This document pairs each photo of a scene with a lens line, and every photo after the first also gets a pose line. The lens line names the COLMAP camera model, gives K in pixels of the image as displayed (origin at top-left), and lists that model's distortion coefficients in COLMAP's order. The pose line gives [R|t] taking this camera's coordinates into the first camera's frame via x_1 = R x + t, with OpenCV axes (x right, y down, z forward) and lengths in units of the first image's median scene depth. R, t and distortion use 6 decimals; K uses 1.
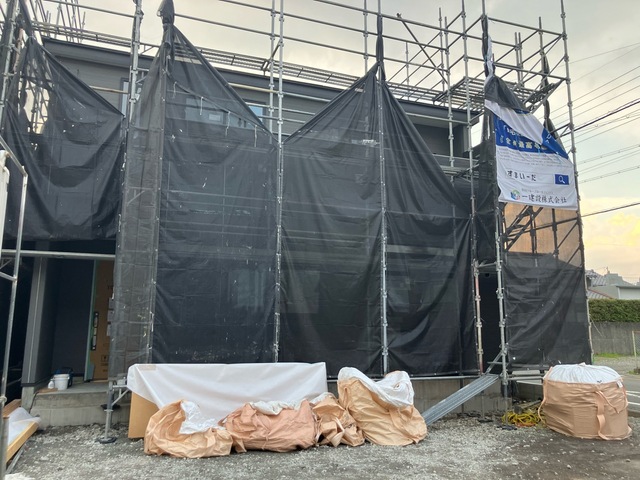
lens RADIAL K [[523.2, 0, 318.6], [0, 523.2, 241.1], [0, 0, 1]] dist [0.029003, -0.025944]
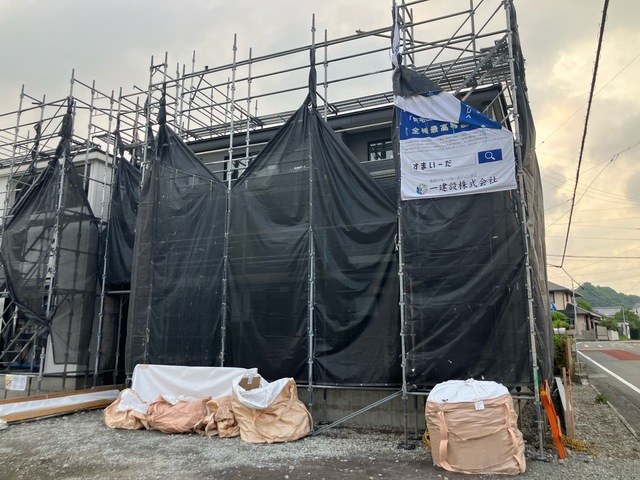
lens RADIAL K [[523.2, 0, 320.4], [0, 523.2, 235.7], [0, 0, 1]] dist [0.029003, -0.025944]
pose [[0.725782, -0.137696, -0.674003, 0.884563], [0.121237, 0.990030, -0.071708, 0.037041], [0.677157, -0.029670, 0.735240, 0.226967]]
